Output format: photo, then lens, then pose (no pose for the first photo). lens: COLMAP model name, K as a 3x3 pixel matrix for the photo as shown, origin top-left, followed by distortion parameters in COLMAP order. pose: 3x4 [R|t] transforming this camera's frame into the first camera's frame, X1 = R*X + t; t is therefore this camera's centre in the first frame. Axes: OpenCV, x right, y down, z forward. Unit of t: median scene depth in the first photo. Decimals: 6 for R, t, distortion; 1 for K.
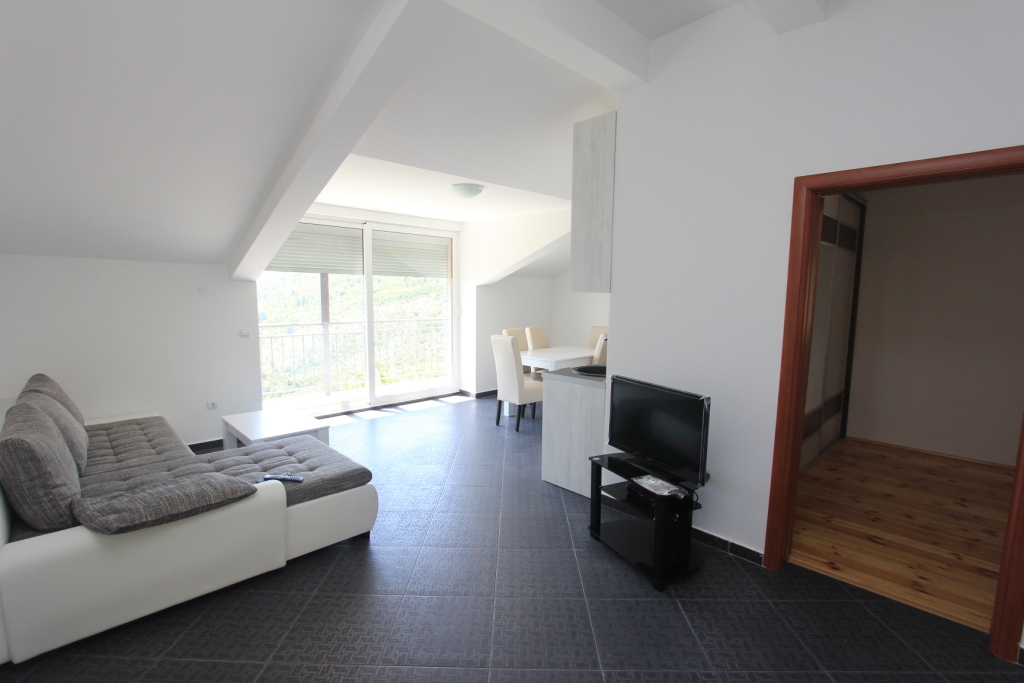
lens RADIAL K [[485.0, 0, 509.2], [0, 485.0, 344.8], [0, 0, 1]] dist [-0.000050, 0.000095]
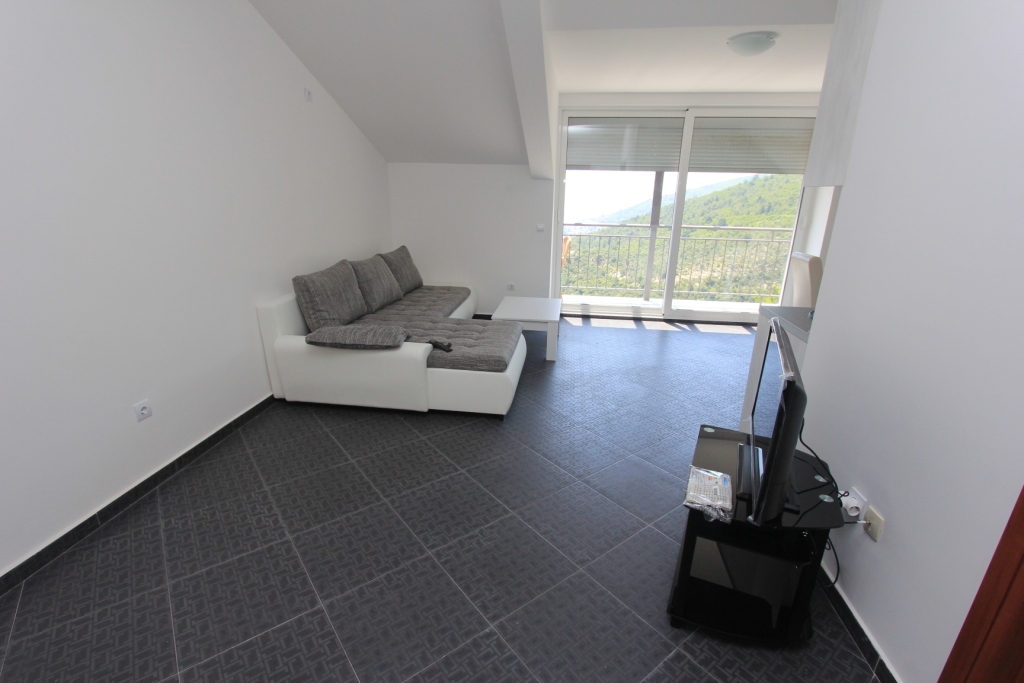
lens RADIAL K [[485.0, 0, 509.2], [0, 485.0, 344.8], [0, 0, 1]] dist [-0.000050, 0.000095]
pose [[0.623045, 0.236389, -0.745611, 0.371398], [-0.095445, 0.969093, 0.227486, -0.012910], [0.776341, -0.070569, 0.626351, 0.255978]]
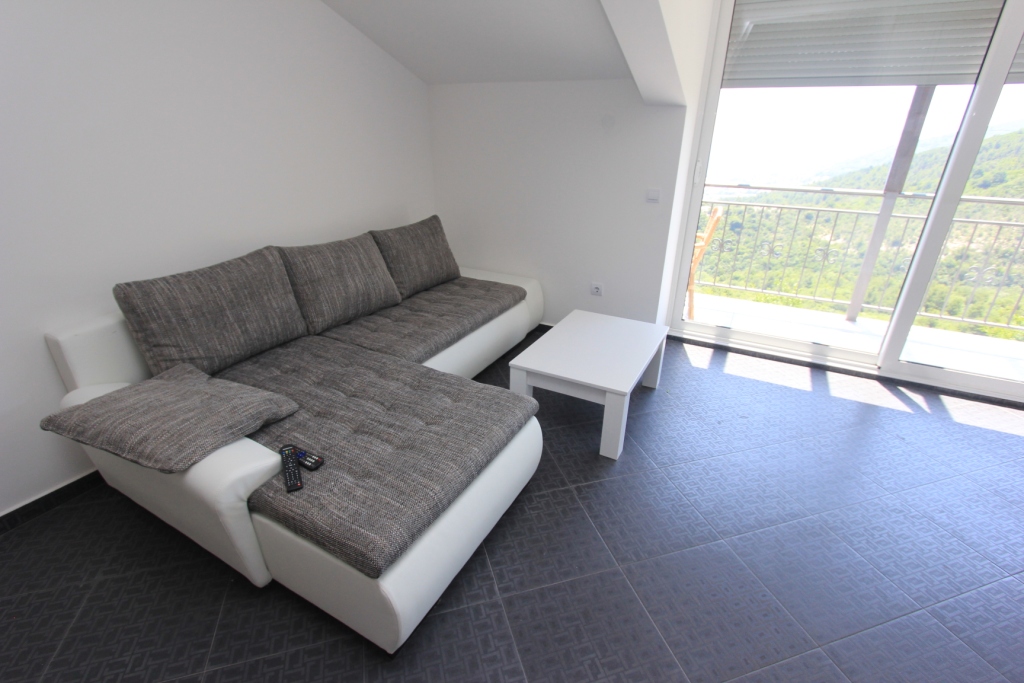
lens RADIAL K [[468.4, 0, 512.9], [0, 468.4, 346.3], [0, 0, 1]] dist [0.004102, -0.010544]
pose [[0.295665, 0.392854, -0.870774, 0.026552], [-0.112478, 0.919503, 0.376647, -0.064263], [0.948647, -0.013419, 0.316053, 0.734541]]
